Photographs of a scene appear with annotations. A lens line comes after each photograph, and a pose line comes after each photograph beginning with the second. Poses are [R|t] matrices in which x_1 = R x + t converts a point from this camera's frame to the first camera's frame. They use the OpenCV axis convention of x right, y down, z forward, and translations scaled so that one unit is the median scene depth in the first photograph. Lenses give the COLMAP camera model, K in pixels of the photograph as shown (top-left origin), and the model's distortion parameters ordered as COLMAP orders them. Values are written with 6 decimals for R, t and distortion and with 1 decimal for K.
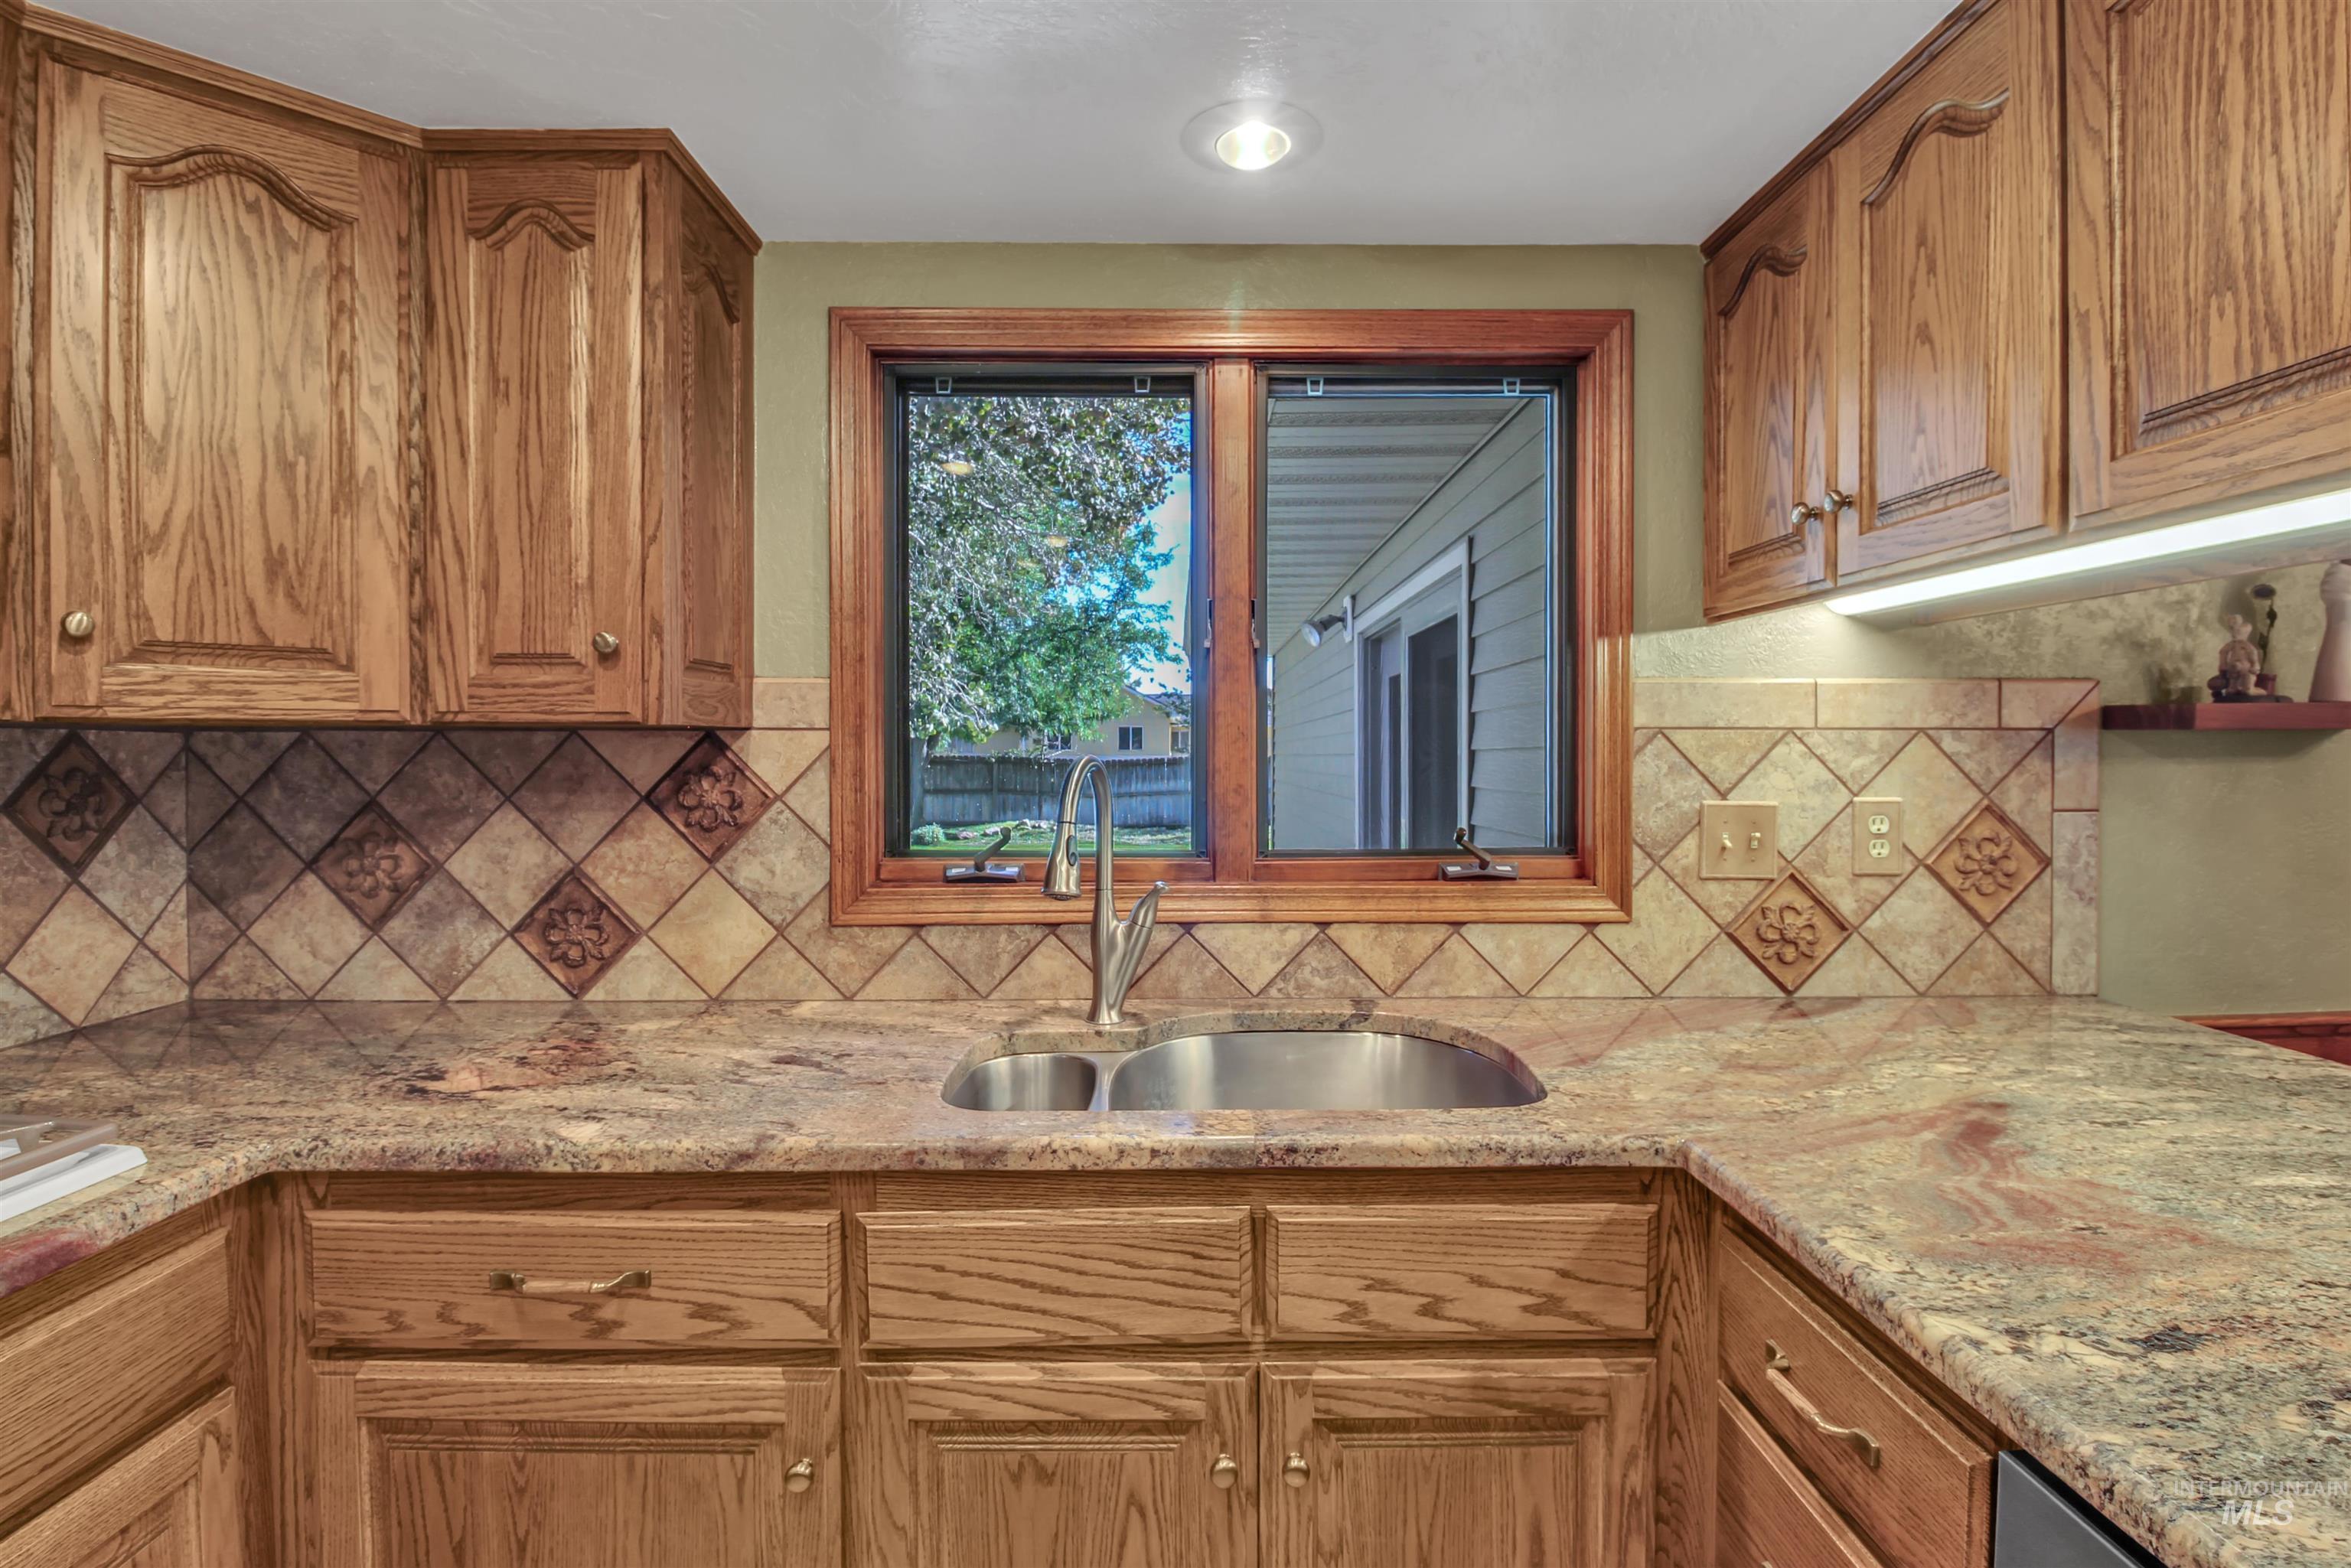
lens RADIAL K [[1140.7, 0, 1188.7], [0, 1140.7, 758.5], [0, 0, 1]] dist [-0.015063, -0.003880]
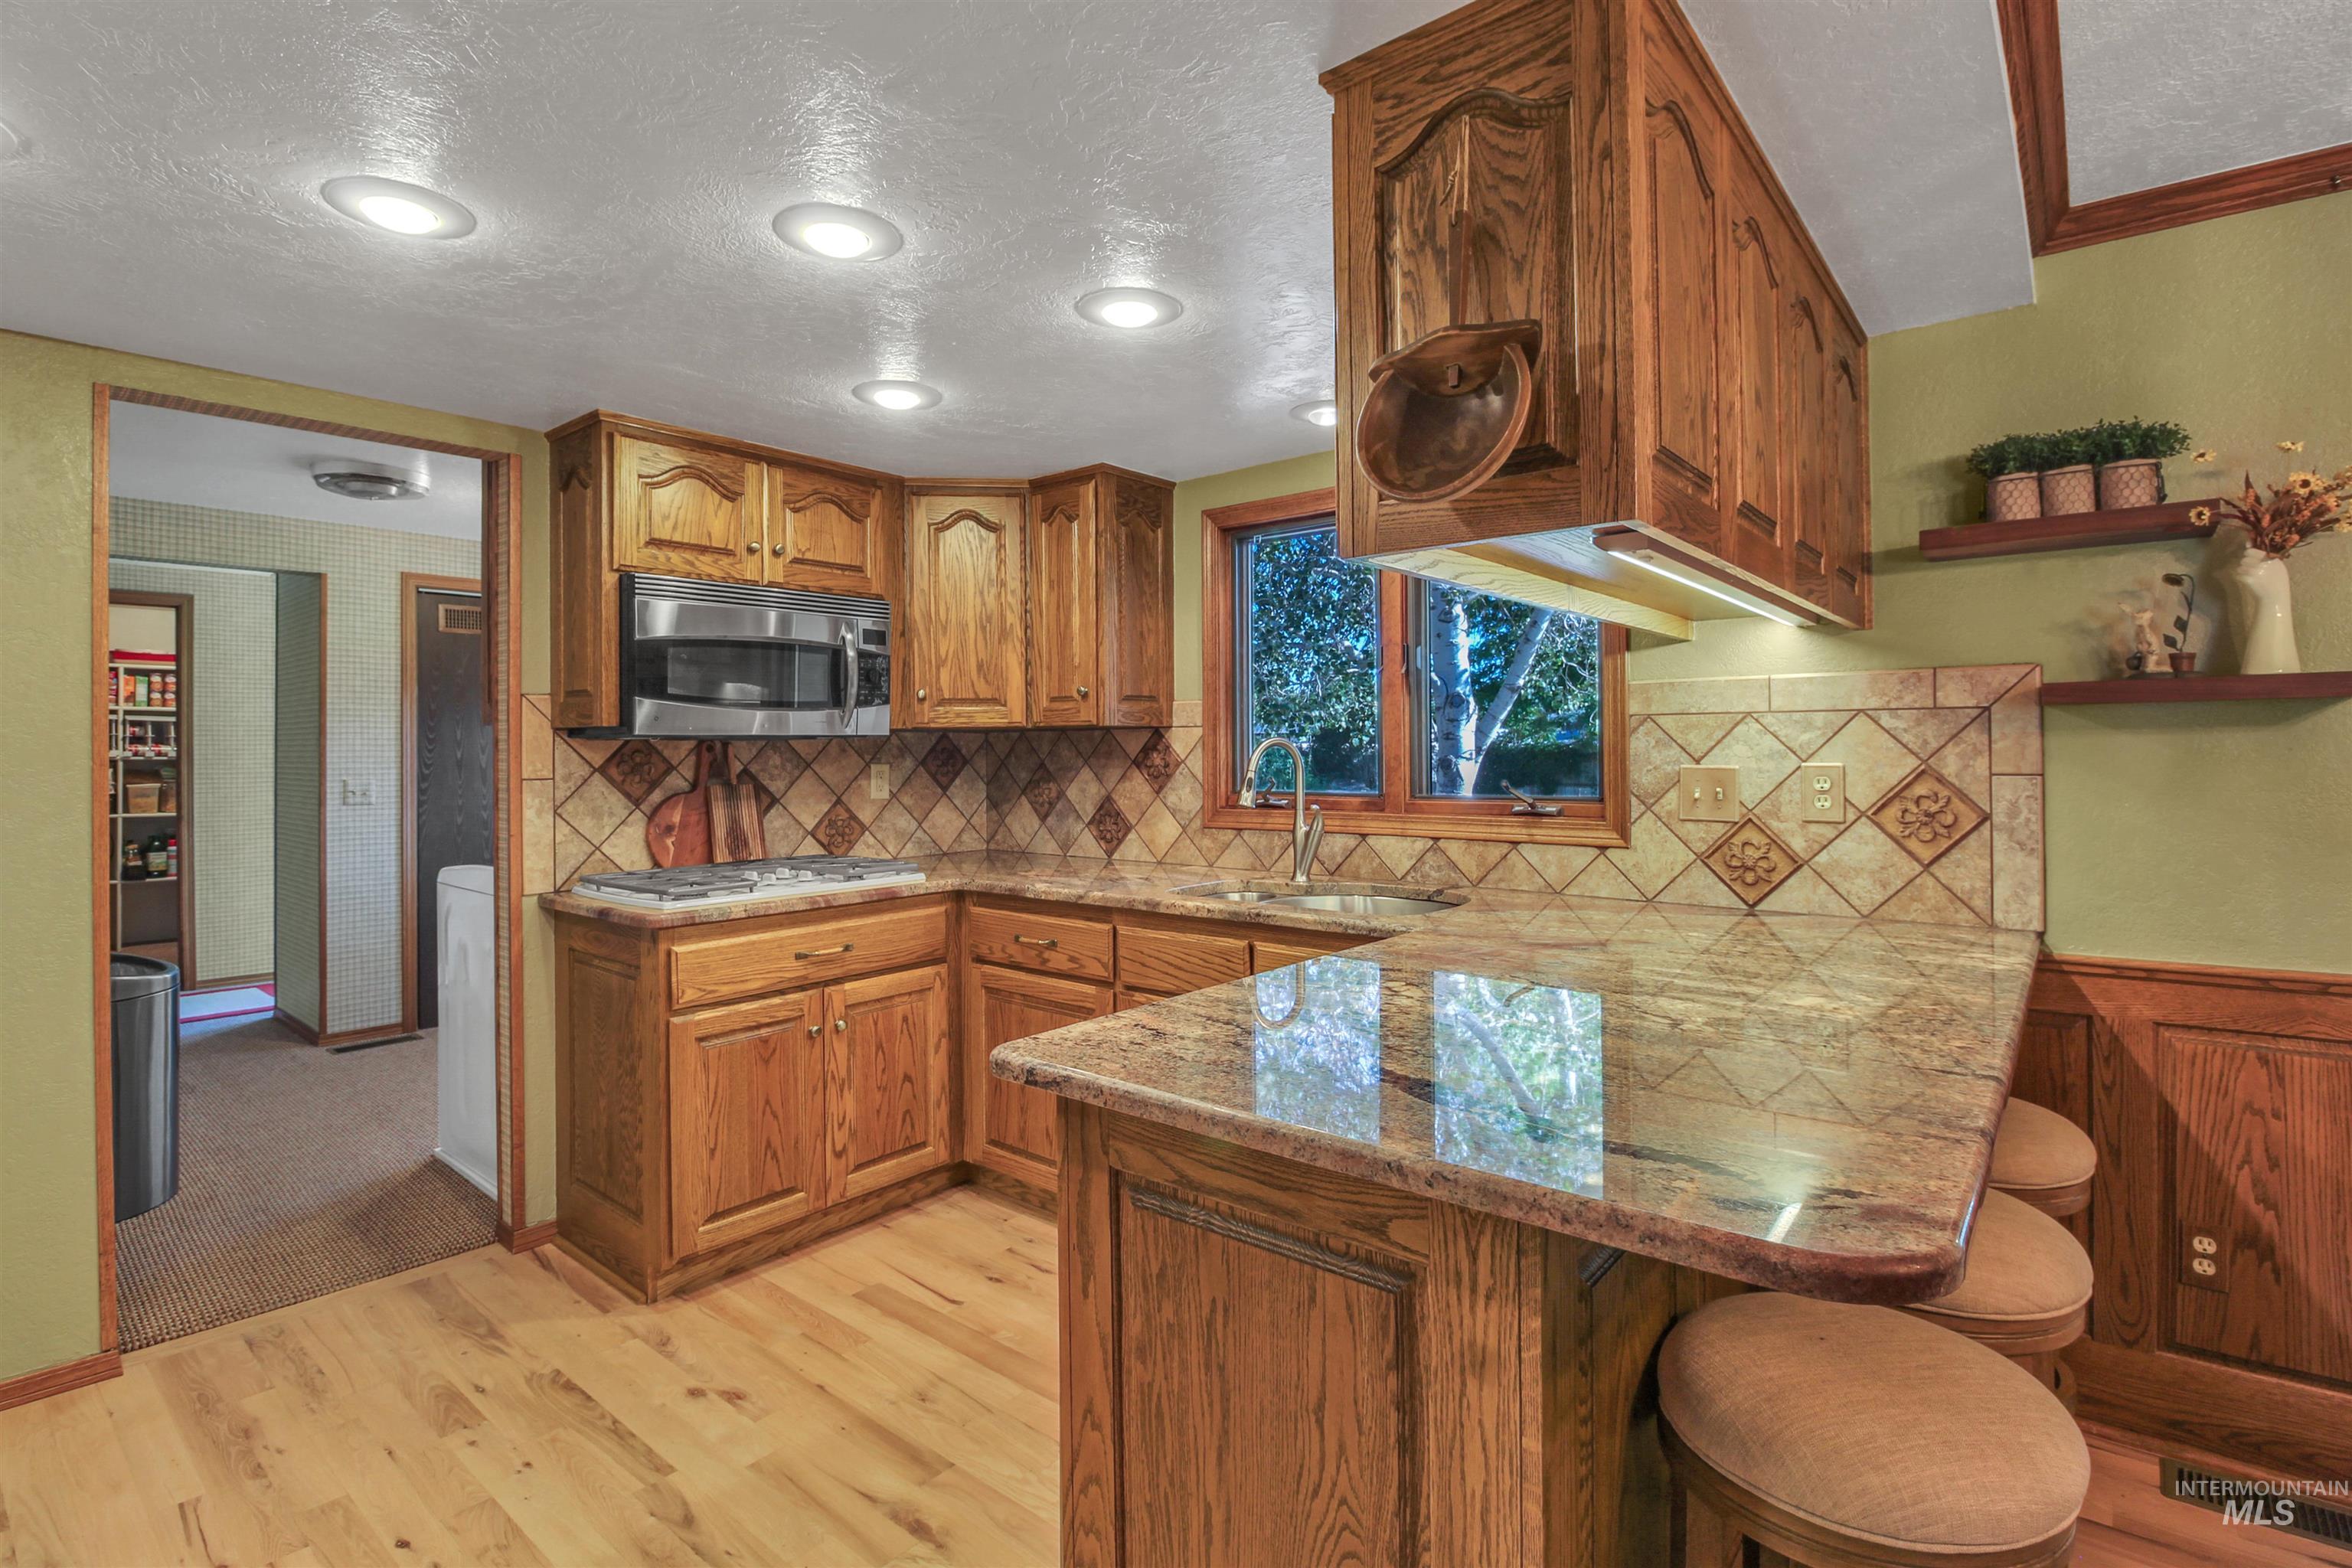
lens RADIAL K [[1141.2, 0, 1177.5], [0, 1141.2, 742.3], [0, 0, 1]] dist [-0.015063, -0.003880]
pose [[0.751141, -0.010161, -0.660064, 0.941485], [0.001942, 0.999911, -0.013183, 0.026993], [0.660139, 0.008621, 0.751094, -0.496237]]
